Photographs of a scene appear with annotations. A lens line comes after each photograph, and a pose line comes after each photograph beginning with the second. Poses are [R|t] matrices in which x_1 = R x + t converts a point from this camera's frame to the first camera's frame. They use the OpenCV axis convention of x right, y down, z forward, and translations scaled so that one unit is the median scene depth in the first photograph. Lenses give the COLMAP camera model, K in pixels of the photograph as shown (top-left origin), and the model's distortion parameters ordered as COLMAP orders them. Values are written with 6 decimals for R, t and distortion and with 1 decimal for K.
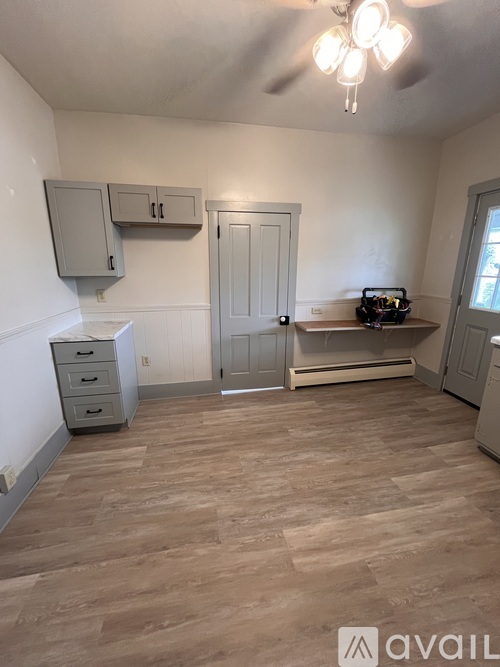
lens RADIAL K [[271.1, 0, 252.1], [0, 271.1, 329.6], [0, 0, 1]] dist [-0.000418, 0.000208]
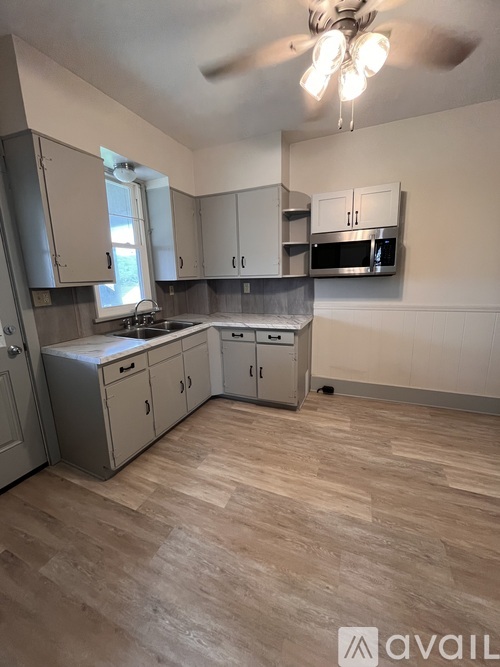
lens RADIAL K [[271.1, 0, 252.1], [0, 271.1, 329.6], [0, 0, 1]] dist [-0.000418, 0.000208]
pose [[-0.832782, -0.098842, 0.544707, 0.000332], [0.152853, 0.904631, 0.397844, -0.357909], [-0.532082, 0.414577, -0.738251, 1.476348]]
